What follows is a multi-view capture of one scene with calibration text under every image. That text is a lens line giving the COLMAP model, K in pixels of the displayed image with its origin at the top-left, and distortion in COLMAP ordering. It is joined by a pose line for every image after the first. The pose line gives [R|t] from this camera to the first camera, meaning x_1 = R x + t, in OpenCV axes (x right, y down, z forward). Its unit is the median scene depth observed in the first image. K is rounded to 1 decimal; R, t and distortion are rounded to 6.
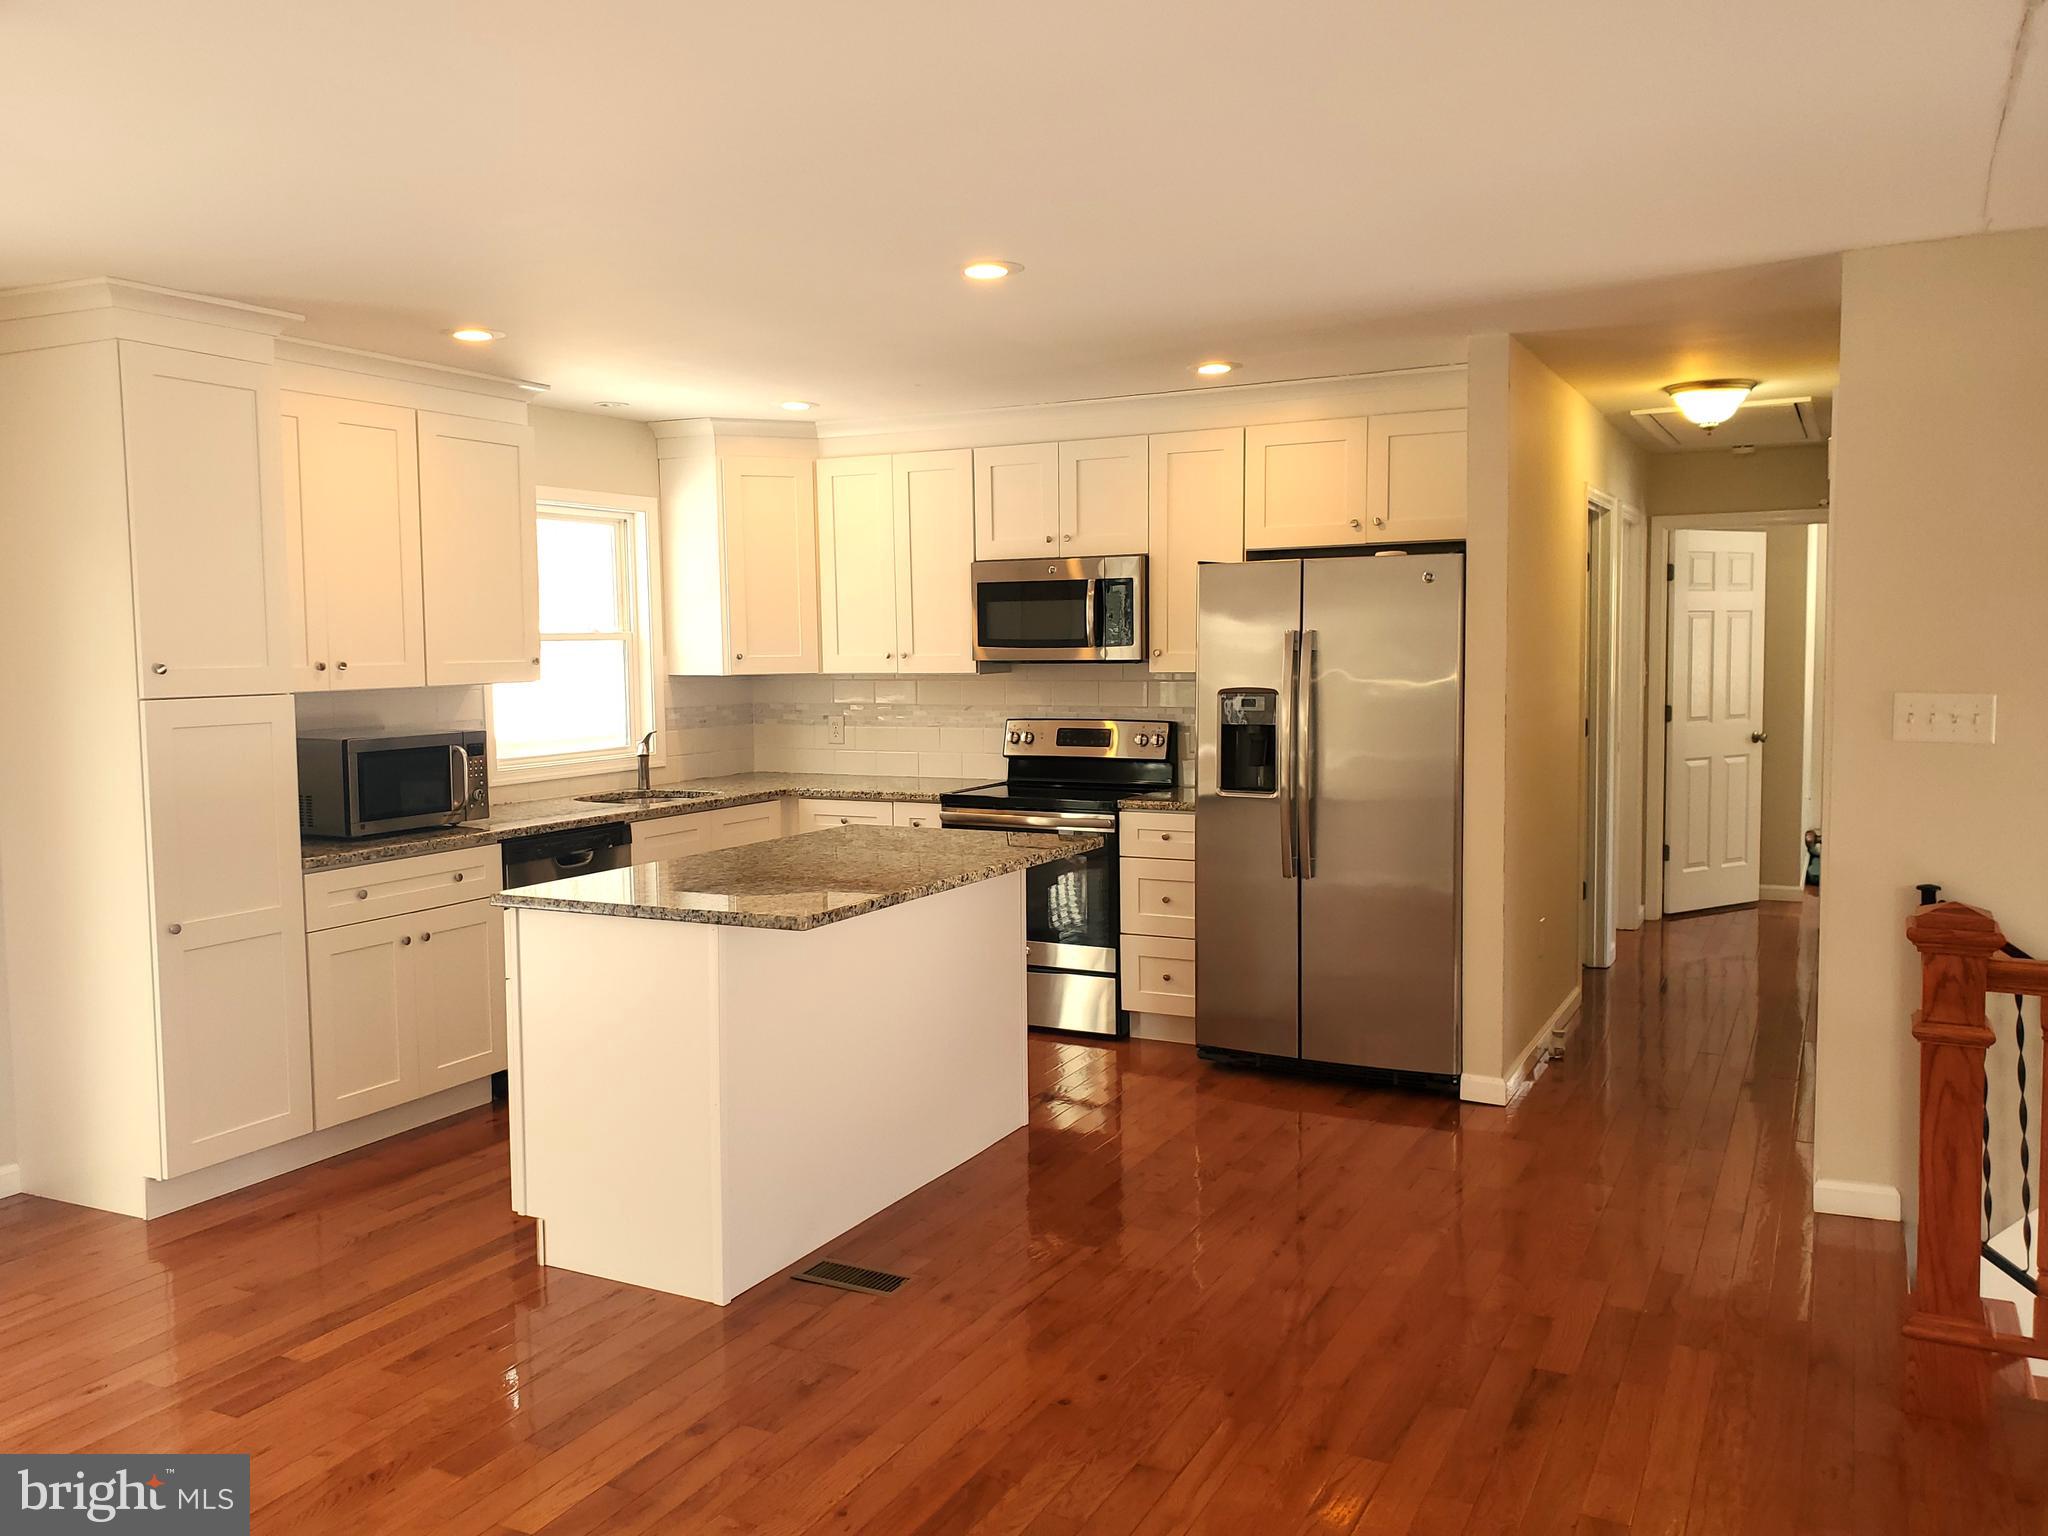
lens RADIAL K [[1576.5, 0, 1024.0], [0, 1576.5, 768.0], [0, 0, 1]] dist [0.030647, -0.000061]
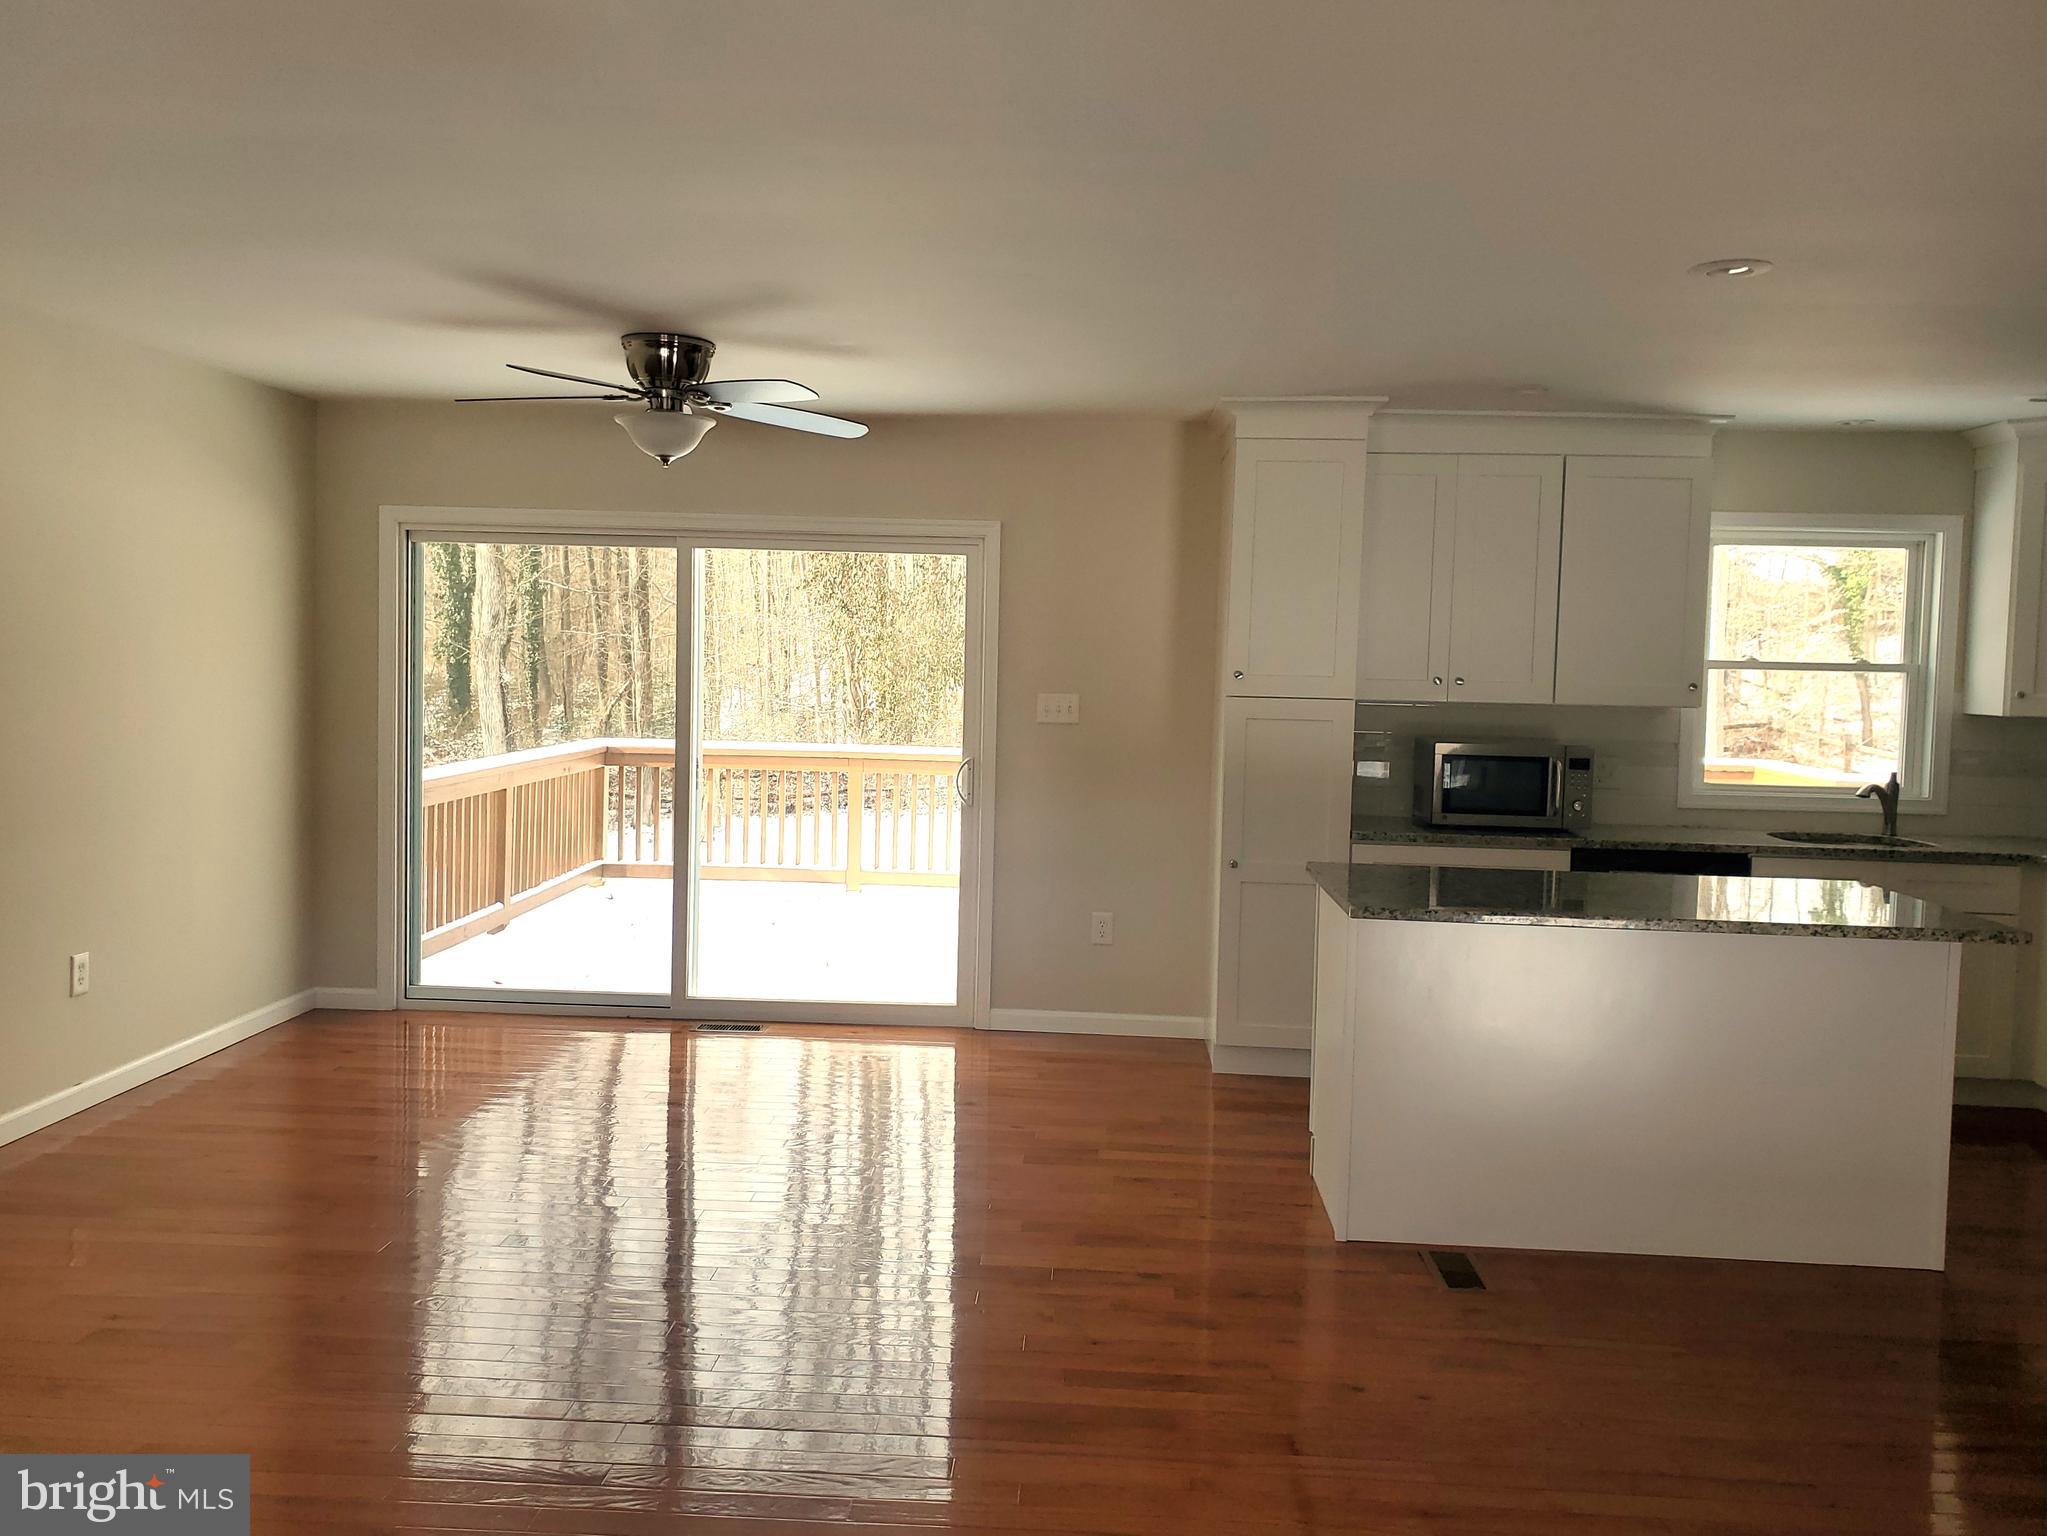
lens RADIAL K [[1616.7, 0, 1023.5], [0, 1616.7, 768.0], [0, 0, 1]] dist [0.000821, 0.000018]
pose [[0.431080, 0.079545, -0.898801, 0.503245], [-0.104113, 0.993838, 0.038021, -0.011413], [0.896287, 0.077187, 0.436705, 0.186874]]
